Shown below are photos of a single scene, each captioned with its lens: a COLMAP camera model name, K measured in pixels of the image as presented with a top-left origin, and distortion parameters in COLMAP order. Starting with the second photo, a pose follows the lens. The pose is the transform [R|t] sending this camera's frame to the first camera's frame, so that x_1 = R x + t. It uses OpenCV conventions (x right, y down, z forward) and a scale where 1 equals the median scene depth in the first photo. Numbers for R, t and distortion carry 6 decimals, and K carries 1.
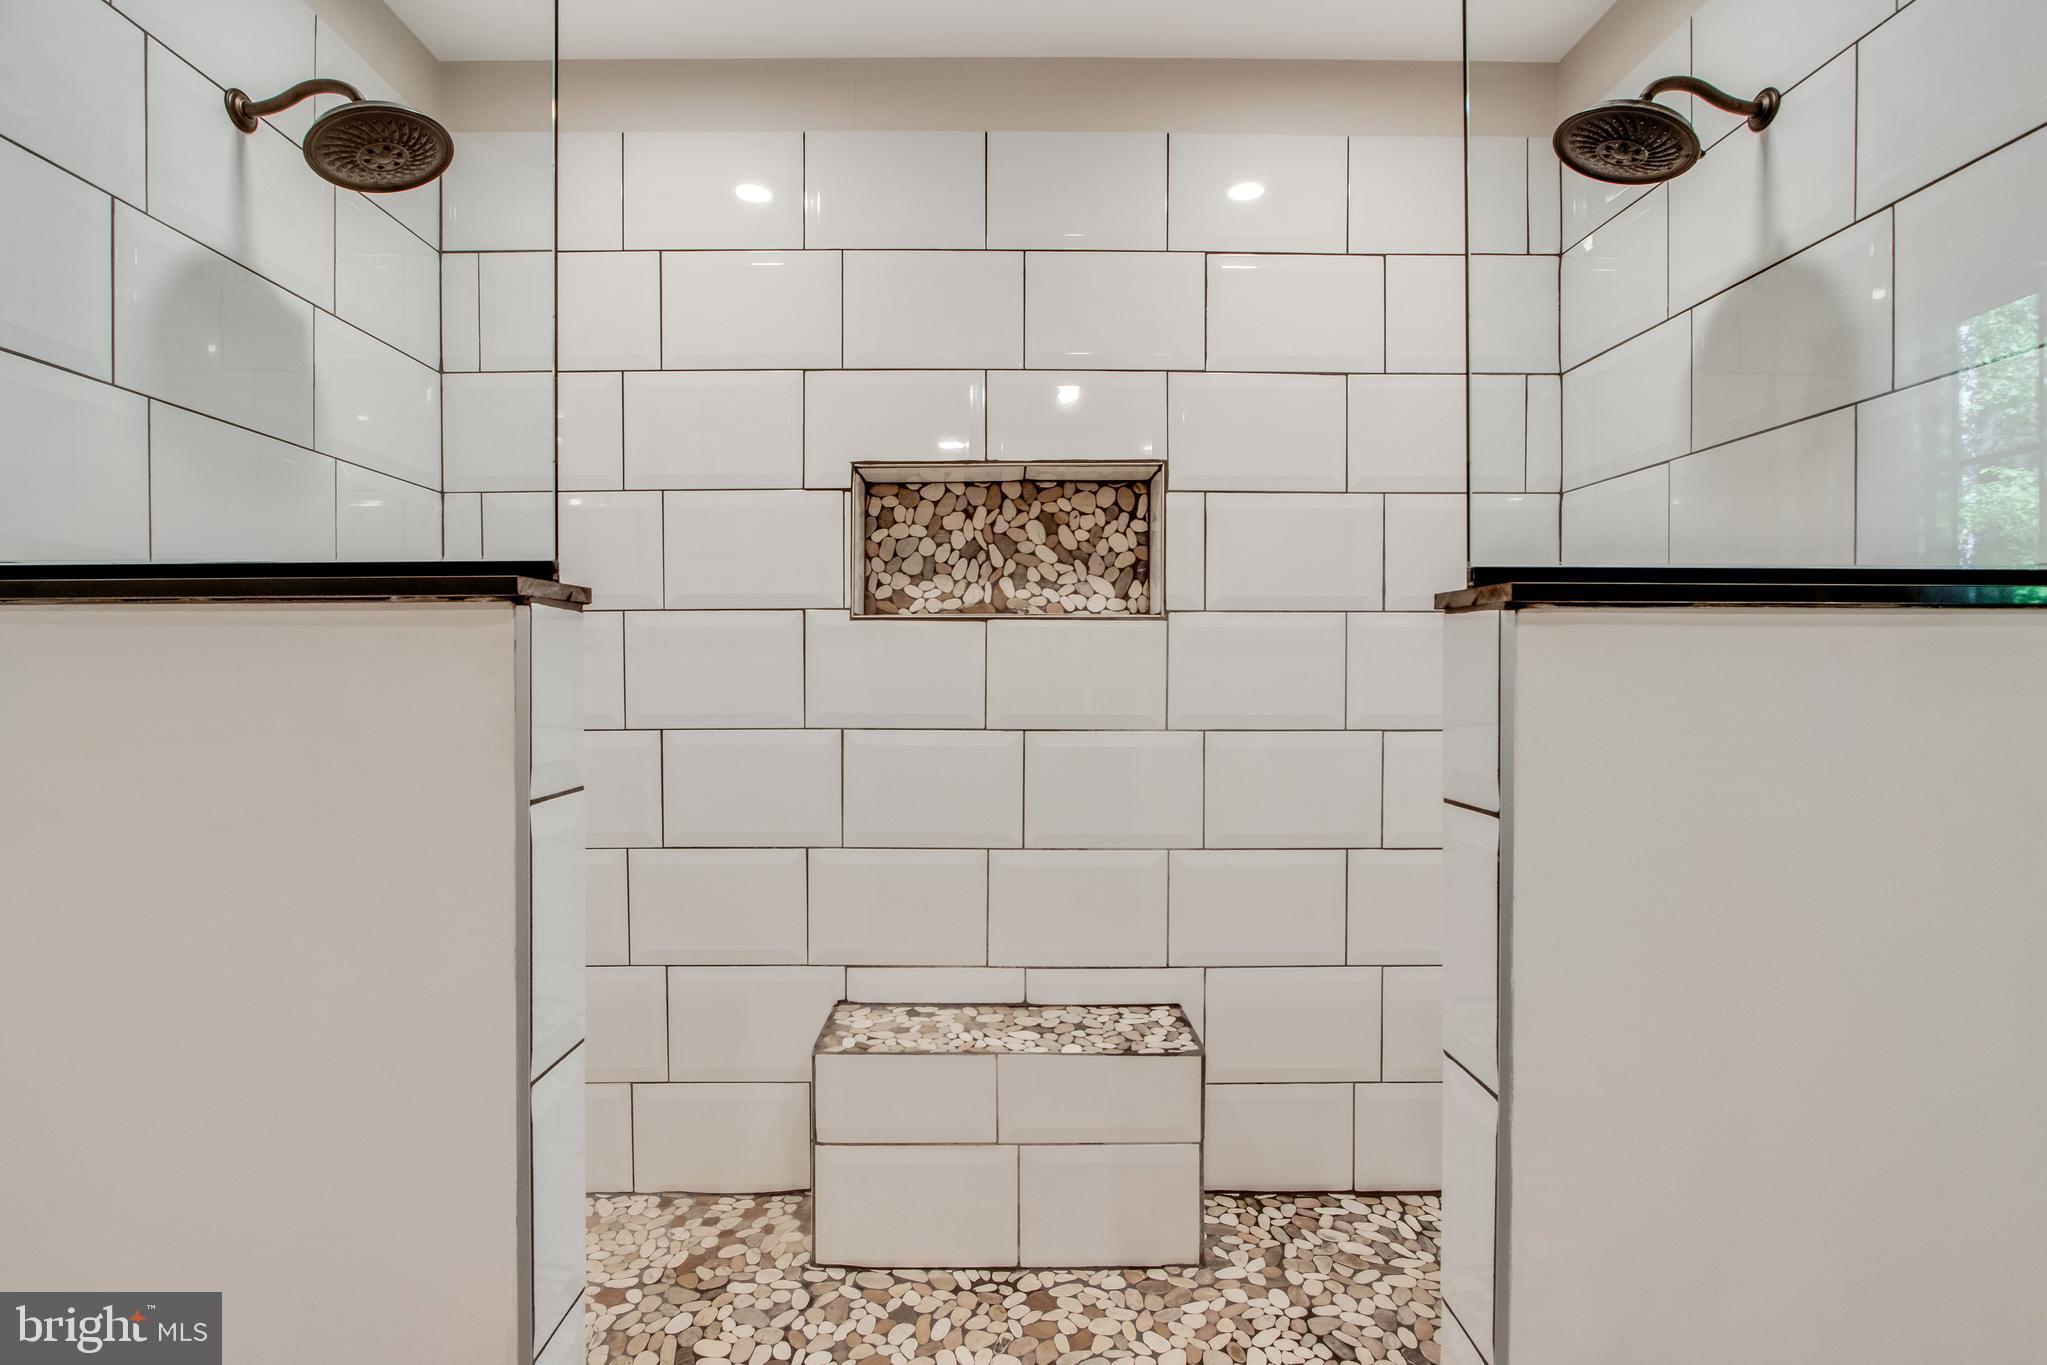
lens RADIAL K [[974.6, 0, 1062.0], [0, 974.6, 704.8], [0, 0, 1]] dist [-0.001353, 0.000166]
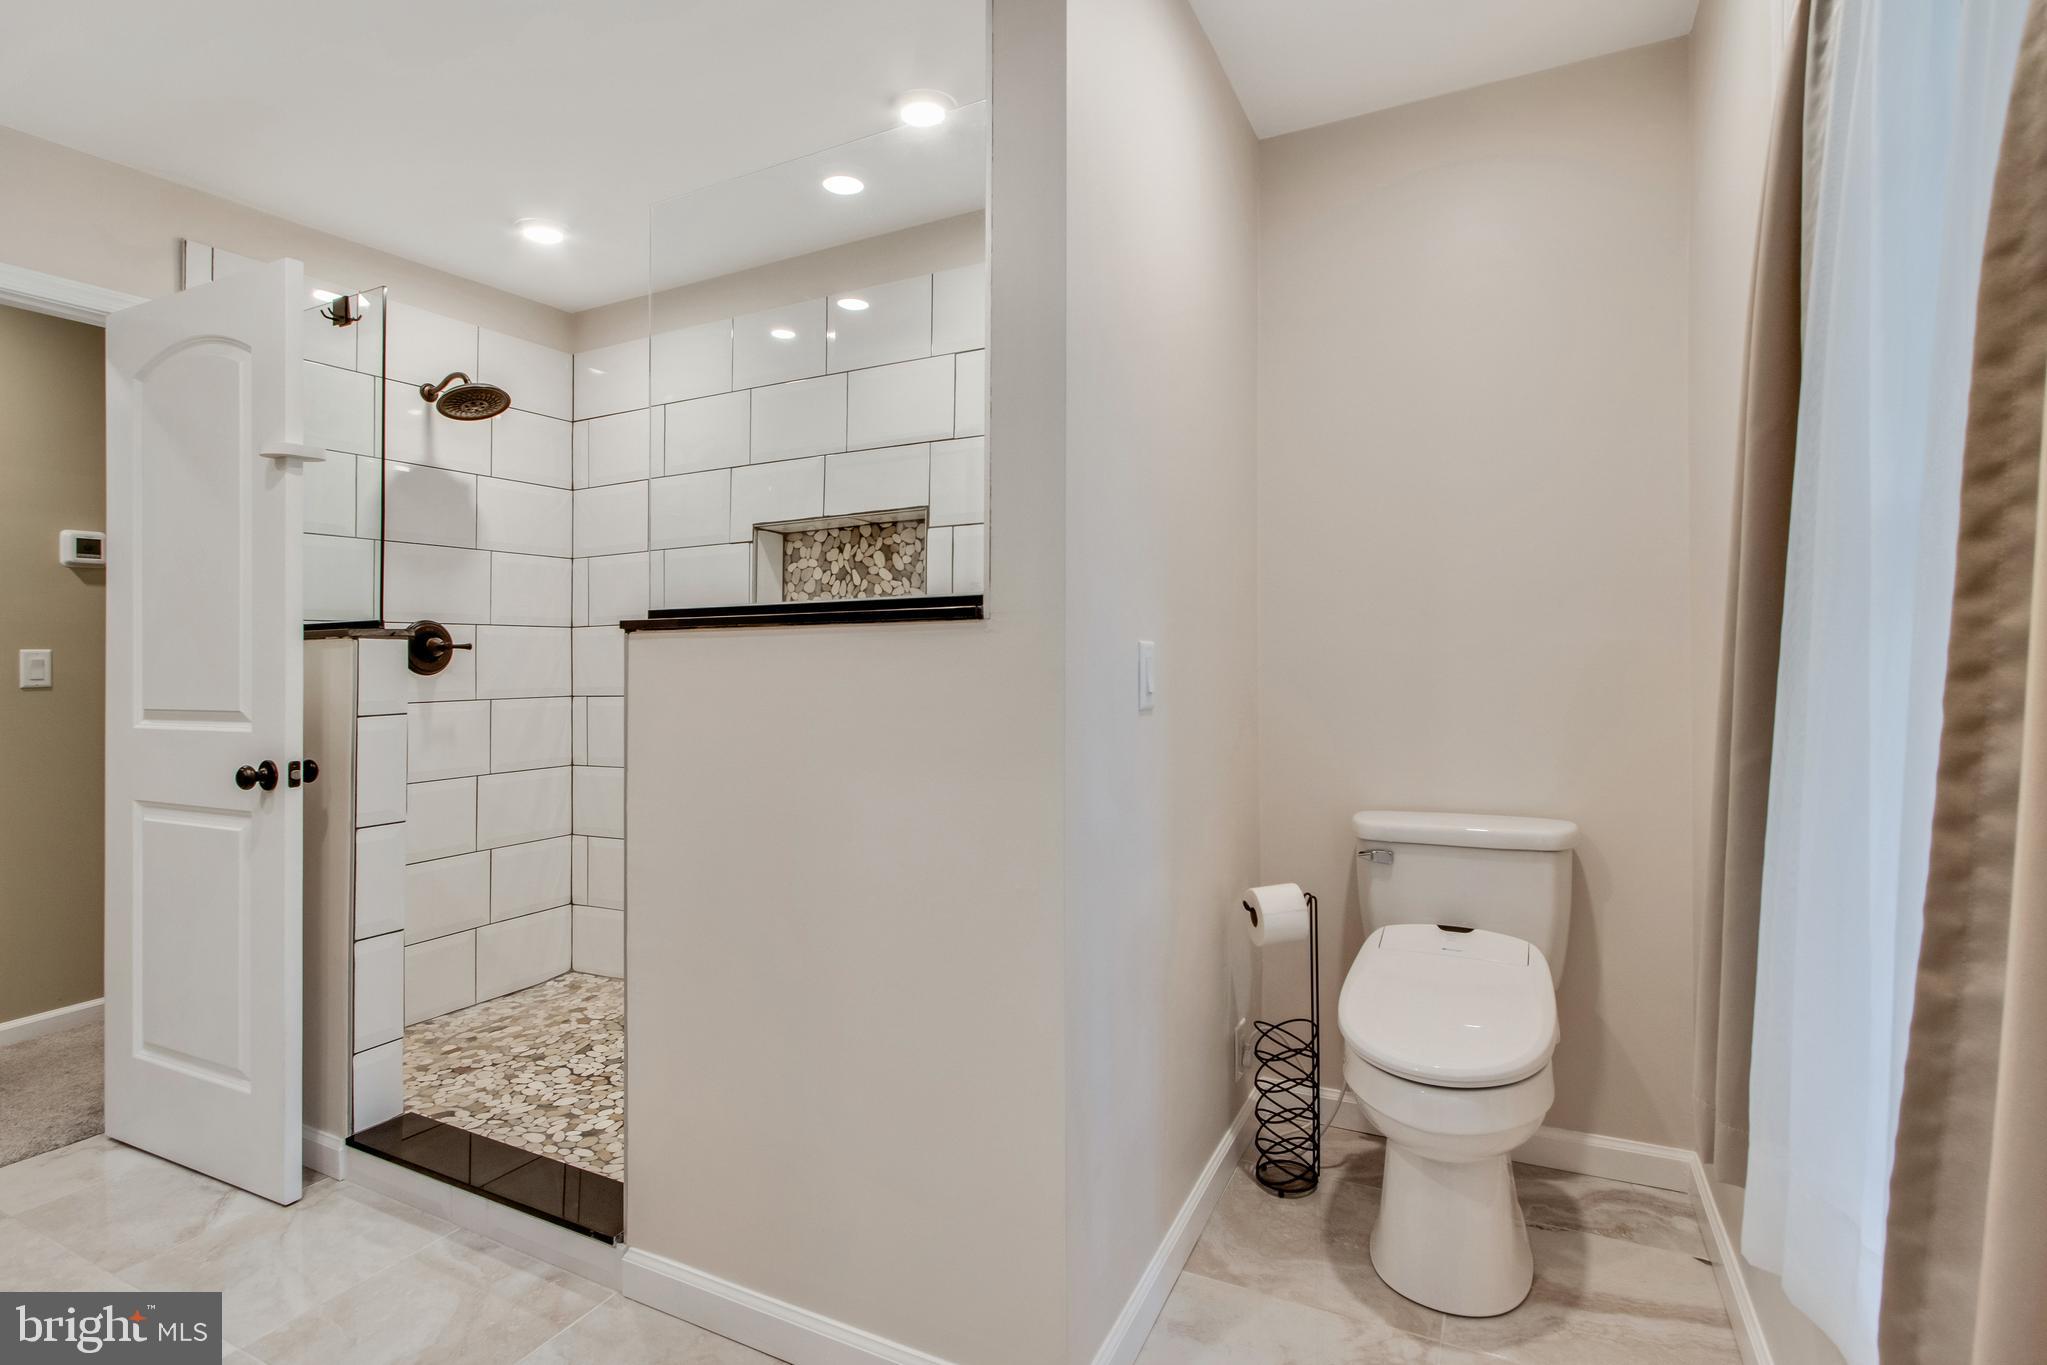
lens RADIAL K [[978.4, 0, 1009.1], [0, 978.4, 654.9], [0, 0, 1]] dist [-0.002663, 0.000218]
pose [[0.887610, -0.012721, -0.460420, 0.793175], [-0.000740, 0.999578, -0.029043, 0.003007], [0.460595, 0.026120, 0.887226, -0.170104]]
